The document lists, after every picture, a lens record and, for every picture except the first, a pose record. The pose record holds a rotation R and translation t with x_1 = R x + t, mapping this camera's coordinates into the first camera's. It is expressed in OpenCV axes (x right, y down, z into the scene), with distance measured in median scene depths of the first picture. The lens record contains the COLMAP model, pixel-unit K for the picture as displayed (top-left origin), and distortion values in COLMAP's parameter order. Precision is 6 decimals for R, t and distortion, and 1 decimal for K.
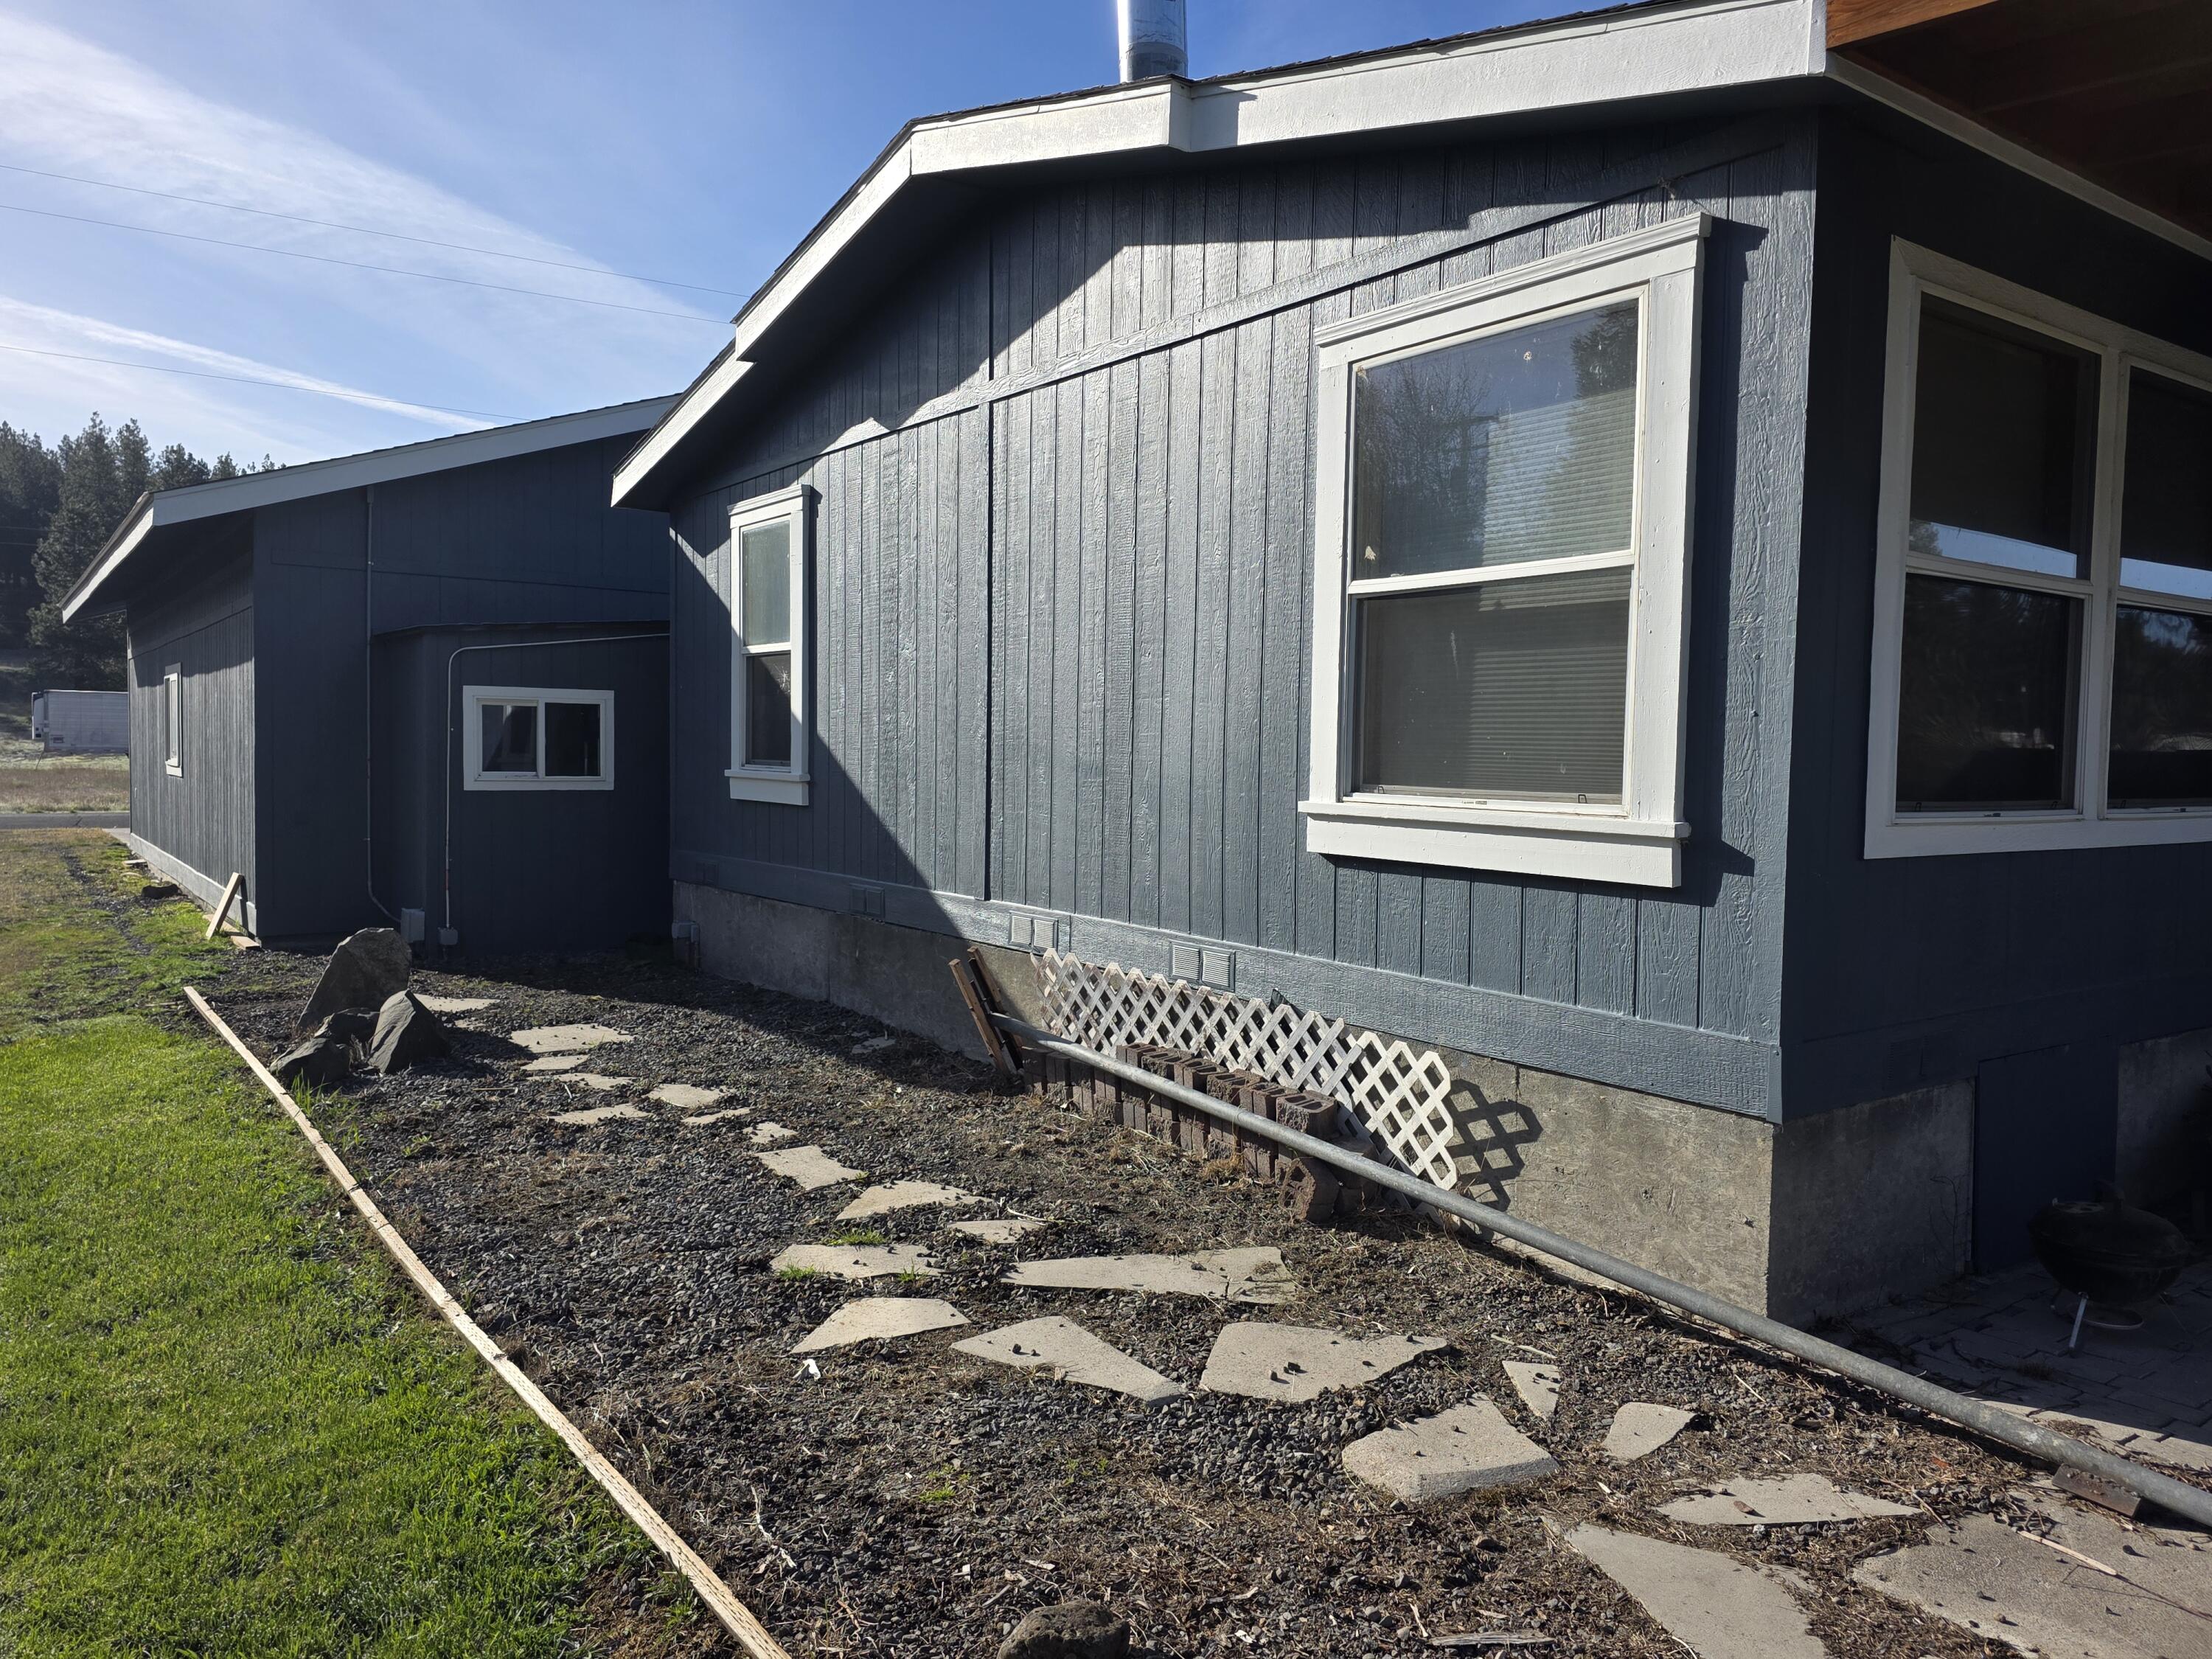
lens RADIAL K [[1560.0, 0, 1104.5], [0, 1560.0, 809.9], [0, 0, 1]] dist [0.071041, -0.058557]
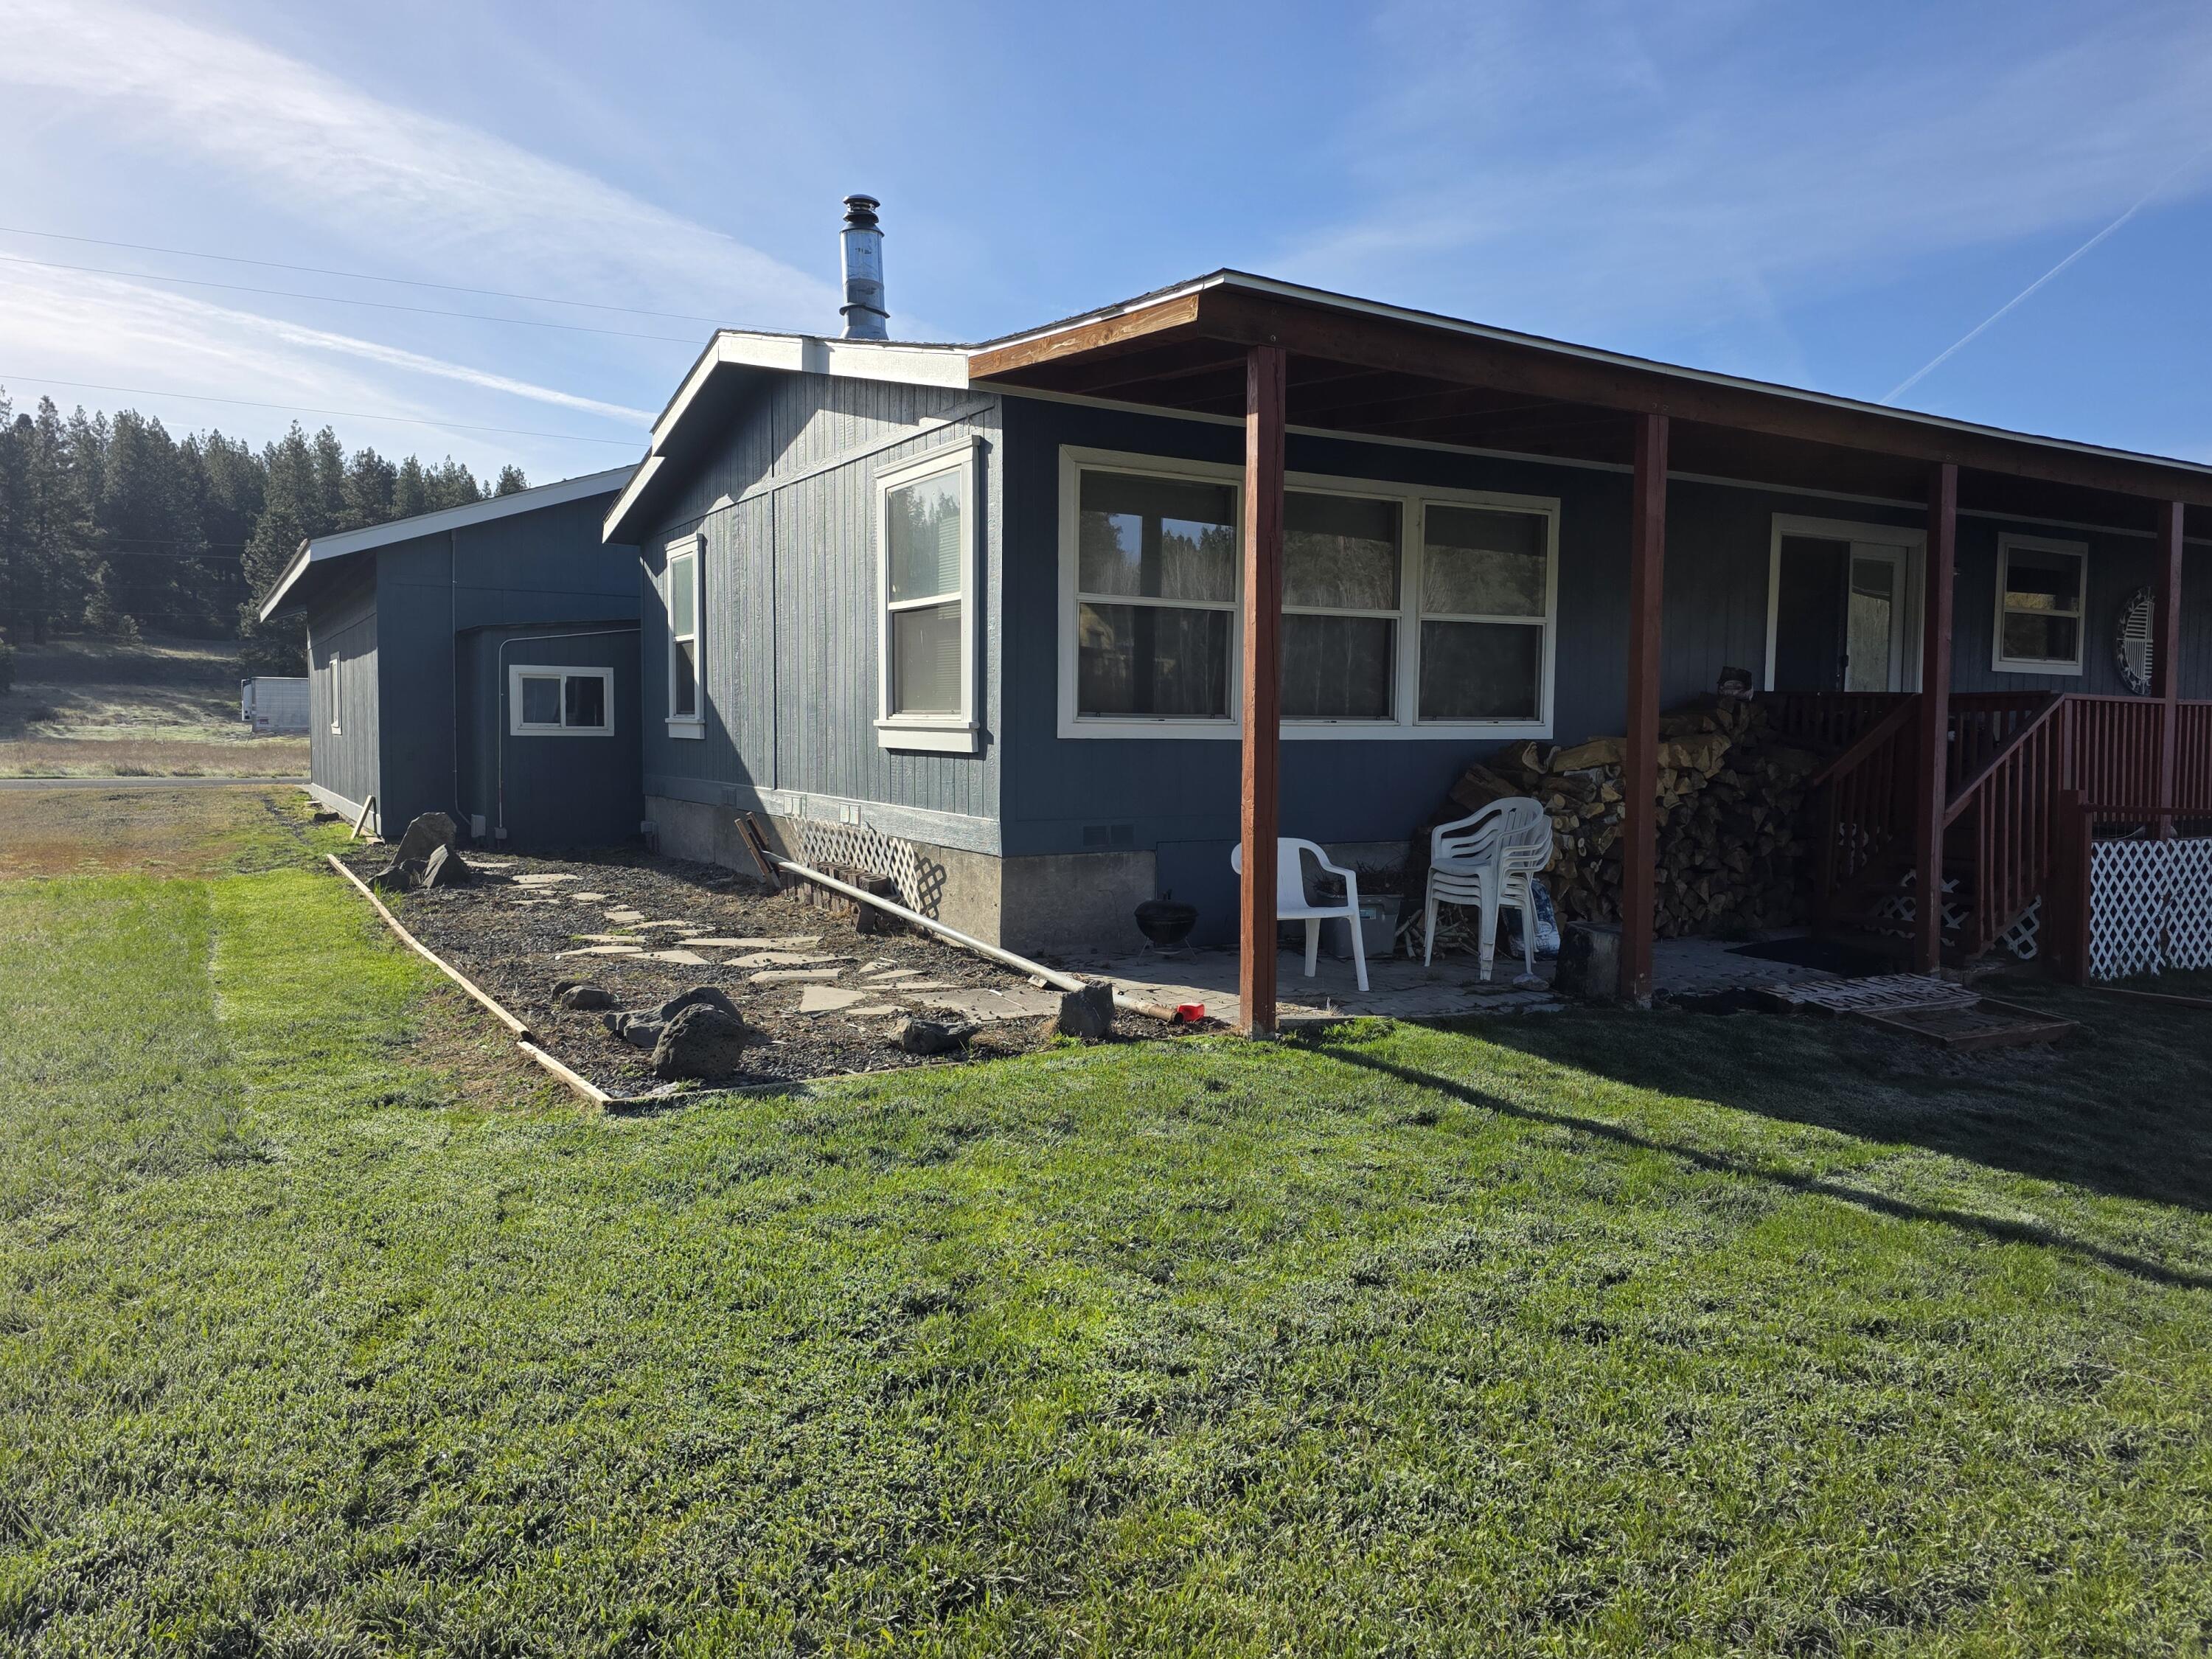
lens RADIAL K [[1560.0, 0, 1104.5], [0, 1560.0, 809.9], [0, 0, 1]] dist [0.071041, -0.058557]
pose [[0.995431, -0.001115, -0.095480, 0.520358], [0.002337, 0.999917, 0.012693, 0.071458], [0.095457, -0.012858, 0.995350, -0.755401]]
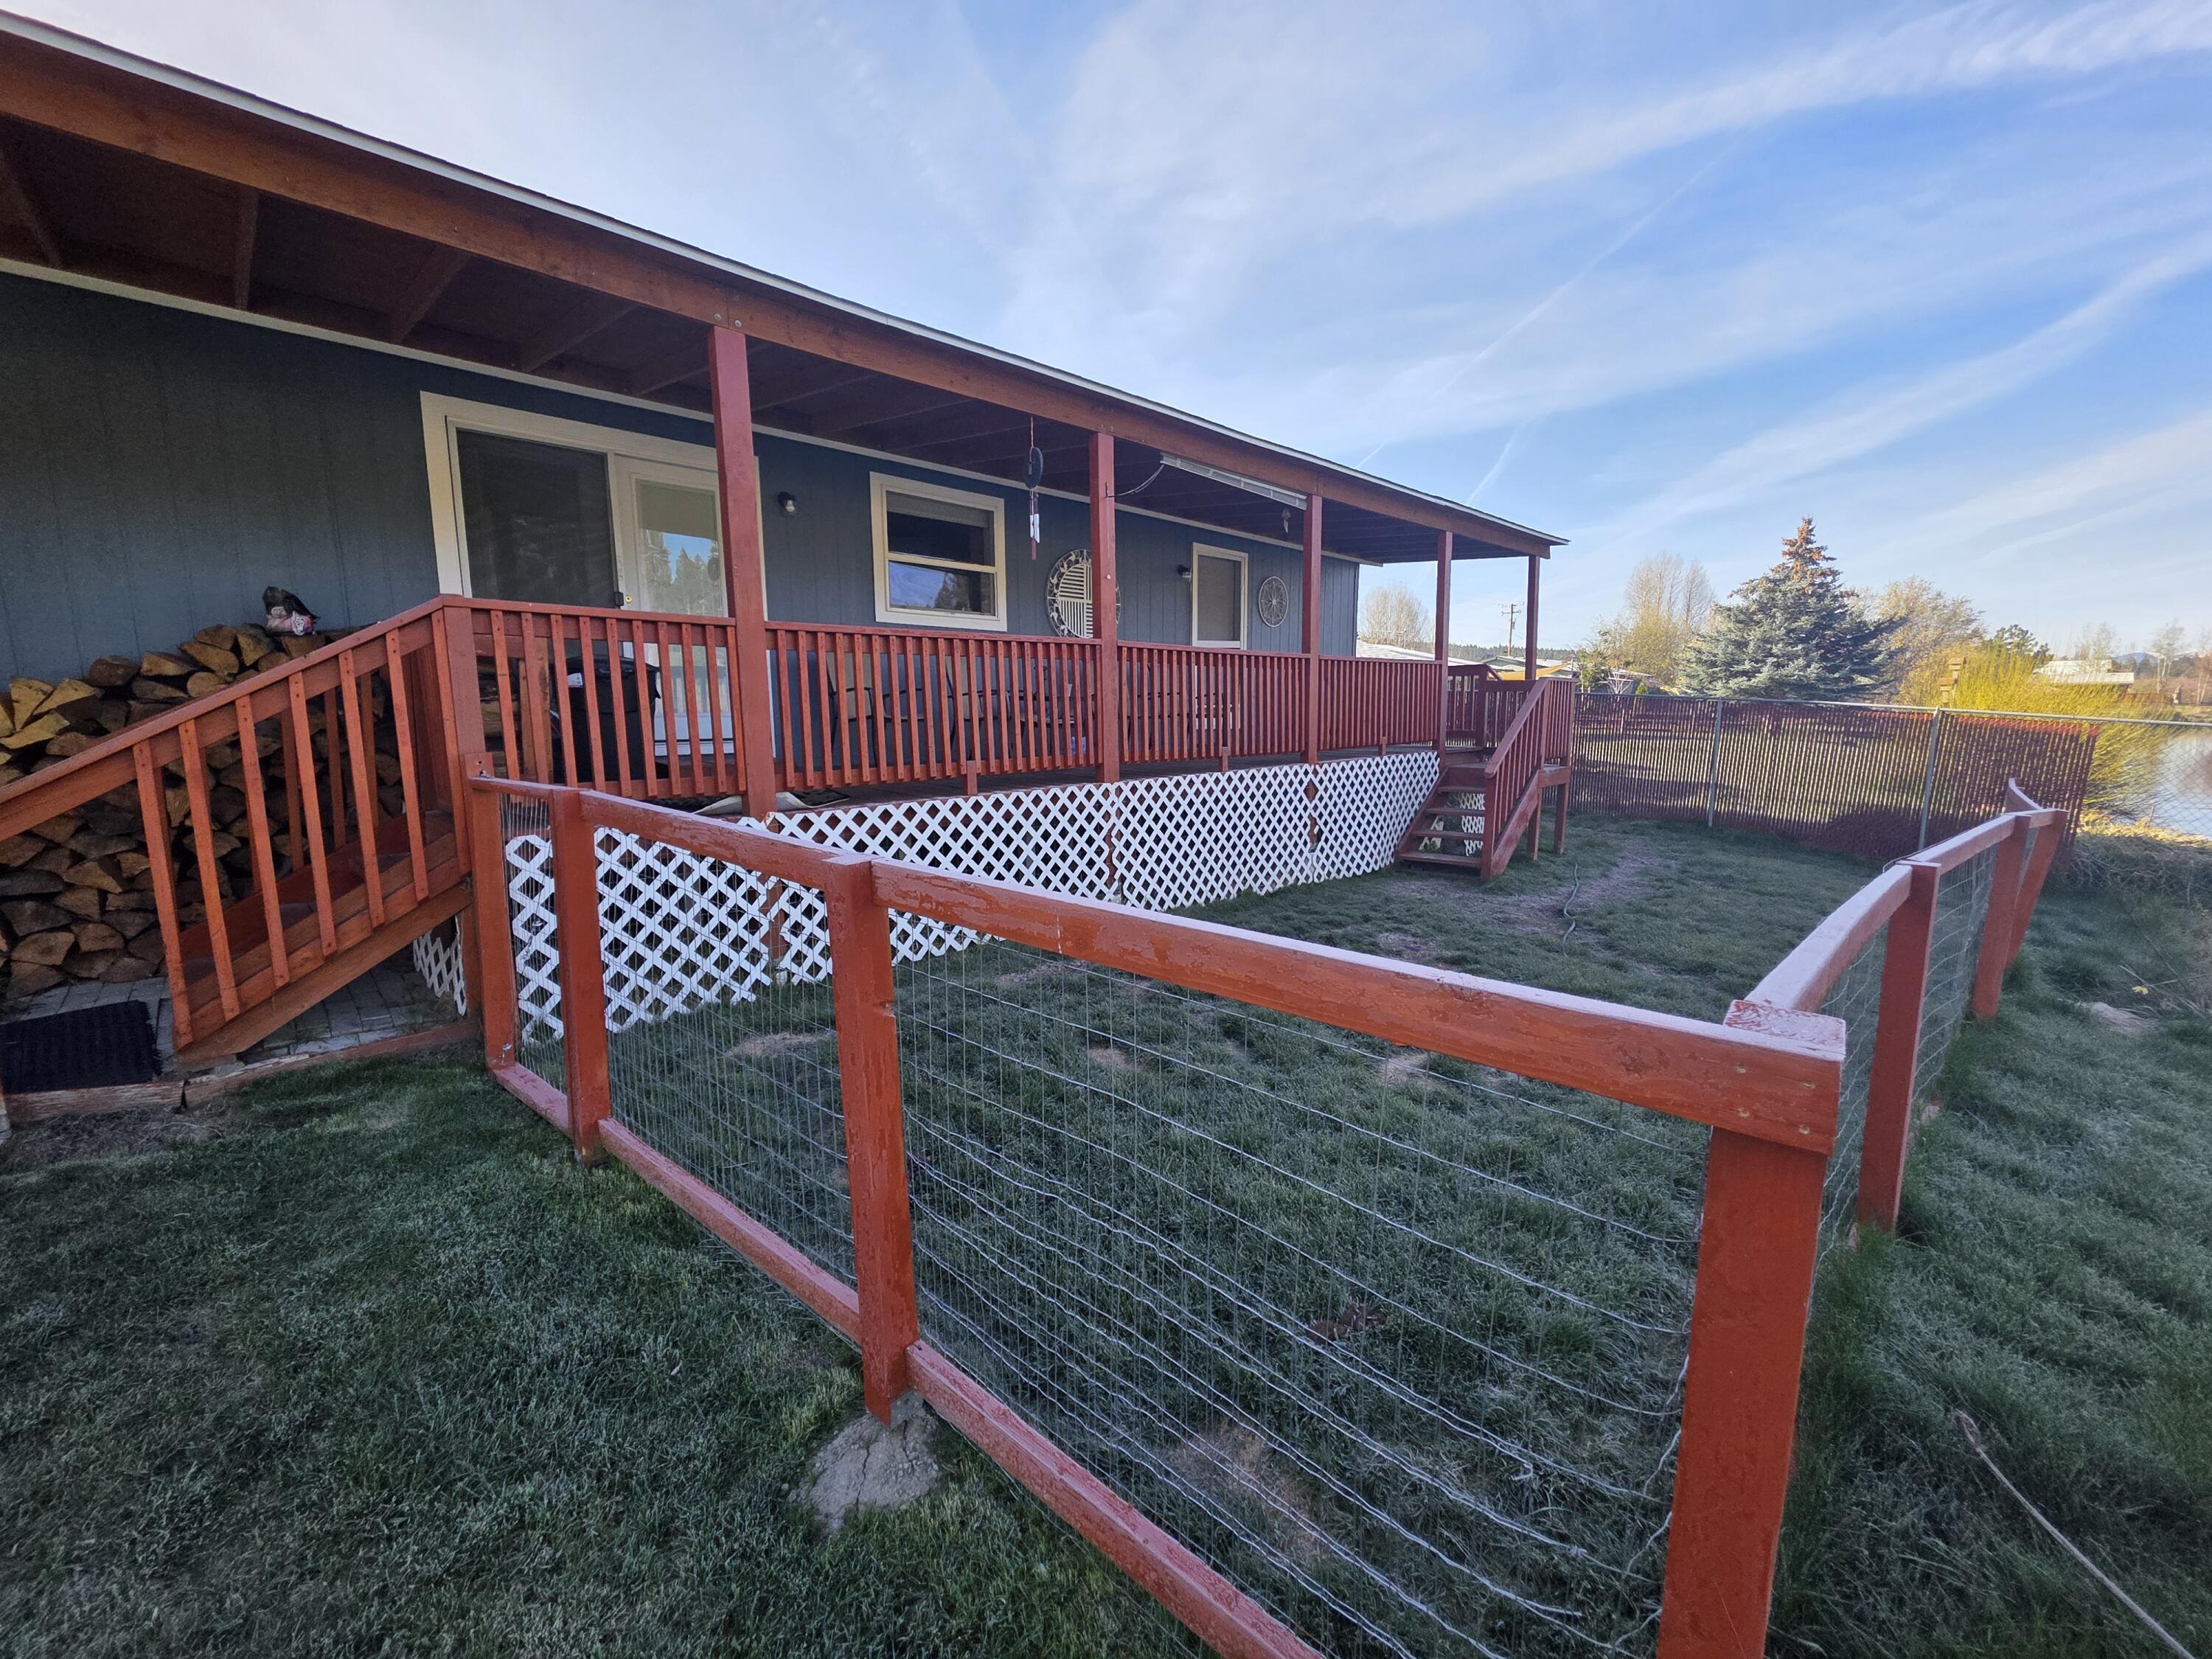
lens RADIAL K [[877.1, 0, 1106.0], [0, 877.1, 829.5], [0, 0, 1]] dist [0.000800, 0.000567]
pose [[0.988413, -0.045857, 0.144697, 1.650193], [0.031216, 0.994307, 0.101875, 0.076670], [-0.148545, -0.096178, 0.984218, 0.321674]]
